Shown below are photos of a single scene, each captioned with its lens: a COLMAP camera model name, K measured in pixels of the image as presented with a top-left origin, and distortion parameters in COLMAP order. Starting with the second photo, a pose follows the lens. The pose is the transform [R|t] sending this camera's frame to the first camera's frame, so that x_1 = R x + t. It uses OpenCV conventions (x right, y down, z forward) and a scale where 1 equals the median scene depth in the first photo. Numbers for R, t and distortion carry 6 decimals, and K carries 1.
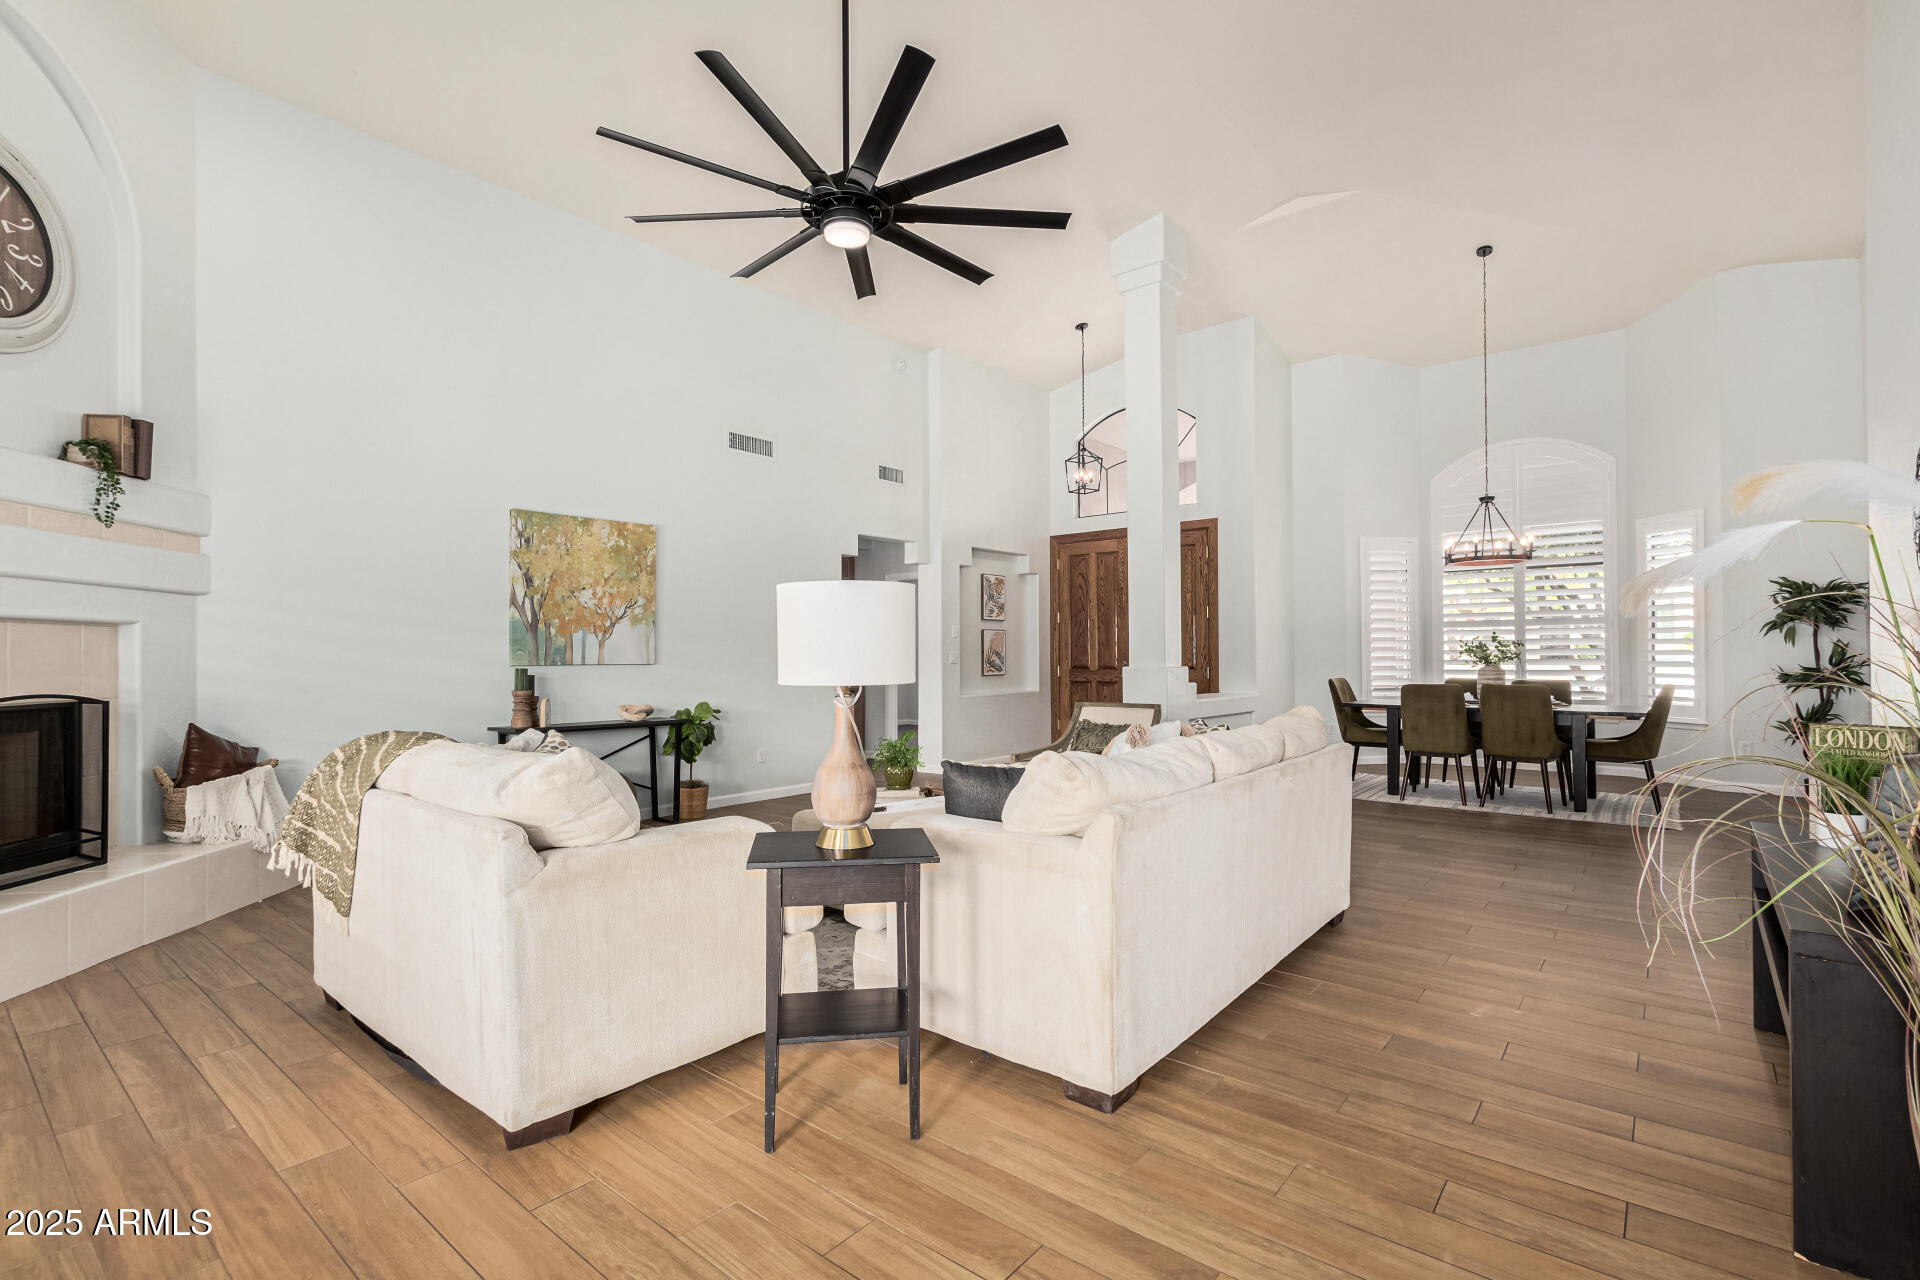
lens RADIAL K [[879.3, 0, 955.3], [0, 879.3, 659.9], [0, 0, 1]] dist [0.001615, -0.001971]
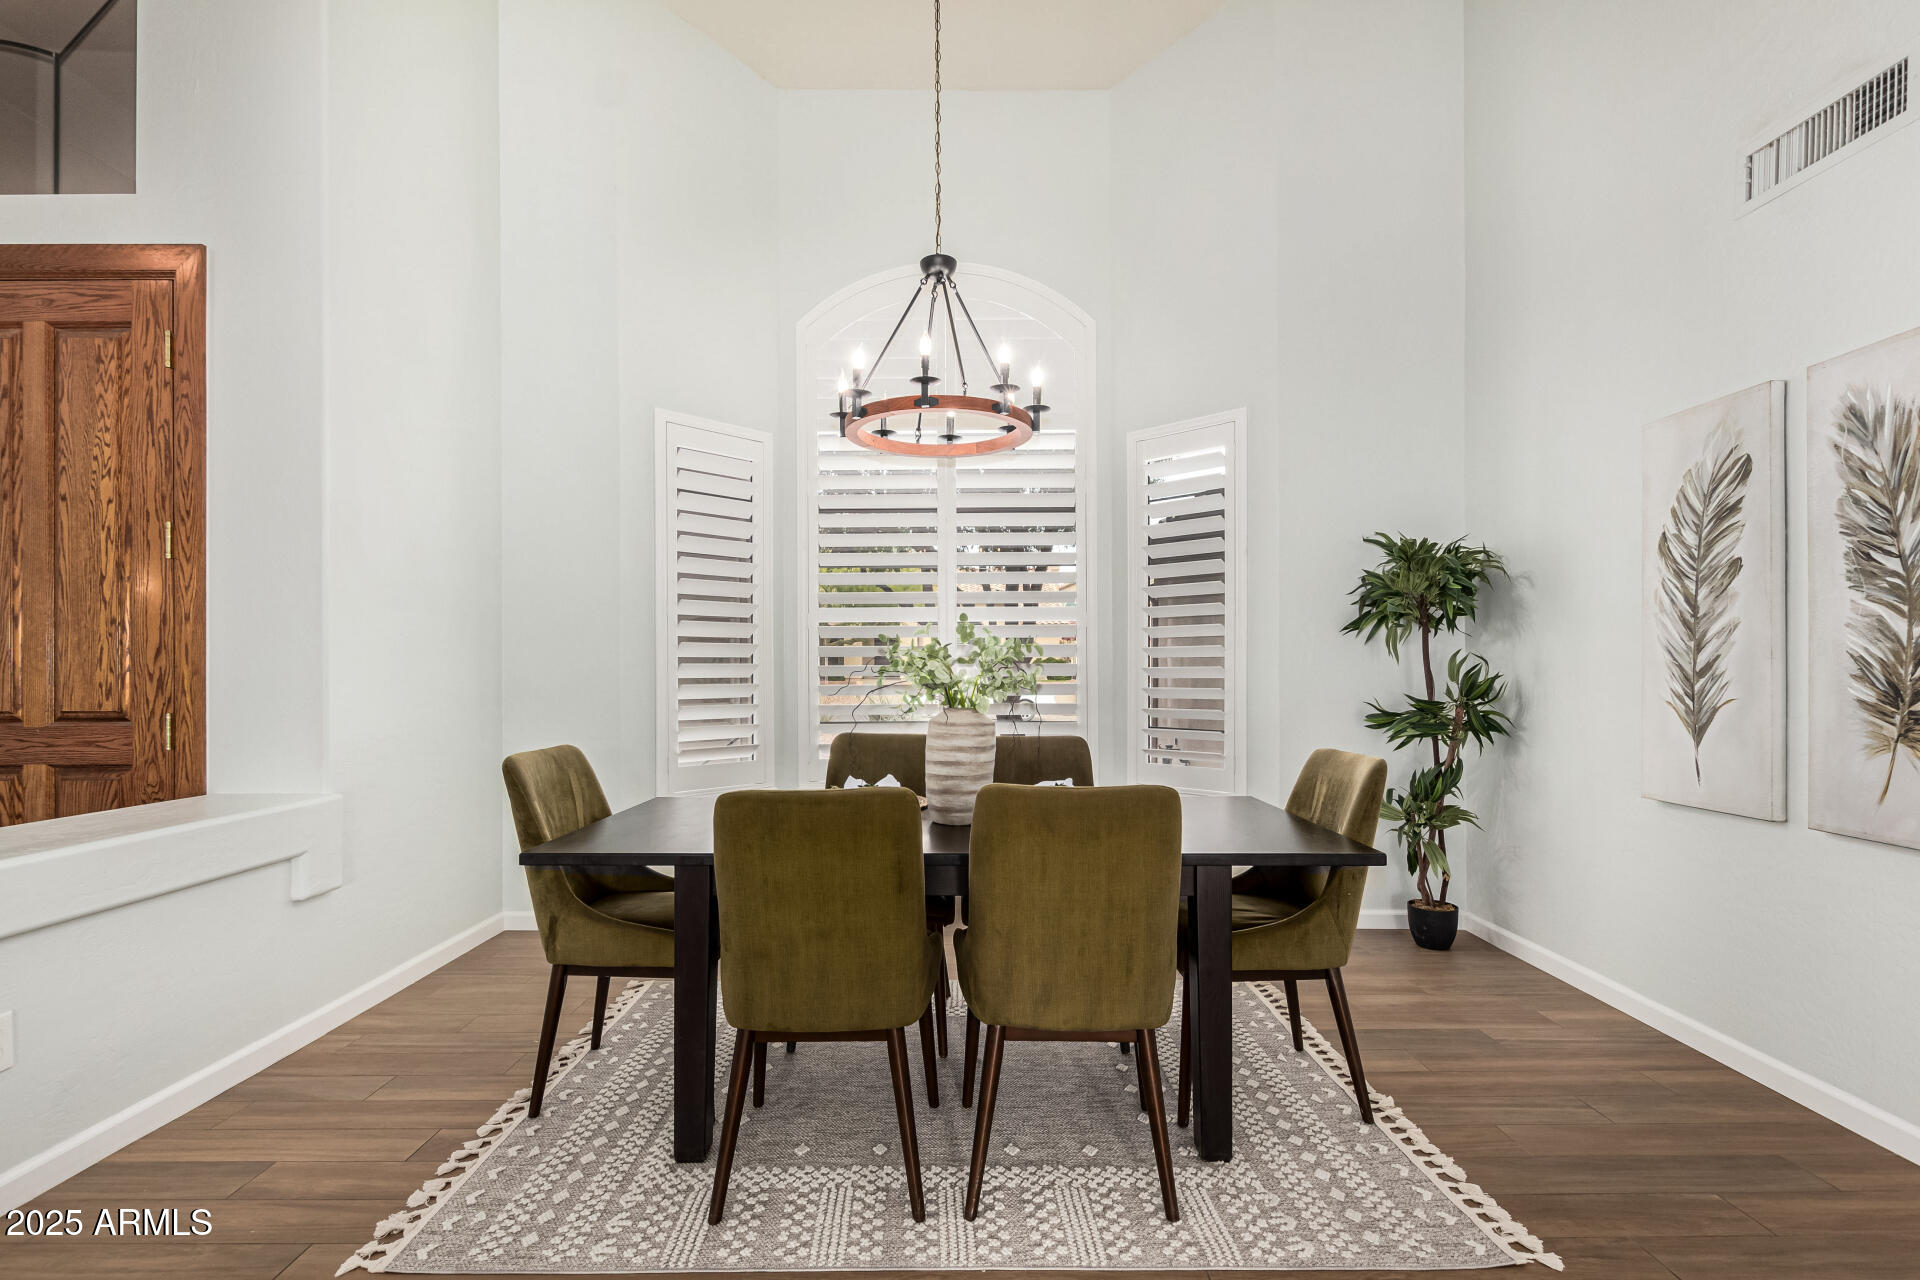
lens RADIAL K [[879.3, 0, 961.3], [0, 879.3, 655.5], [0, 0, 1]] dist [0.001615, -0.001971]
pose [[0.766747, 0.015011, 0.641773, 0.367352], [-0.000107, 0.999730, -0.023256, -0.006322], [-0.641949, 0.017762, 0.766542, 0.698525]]
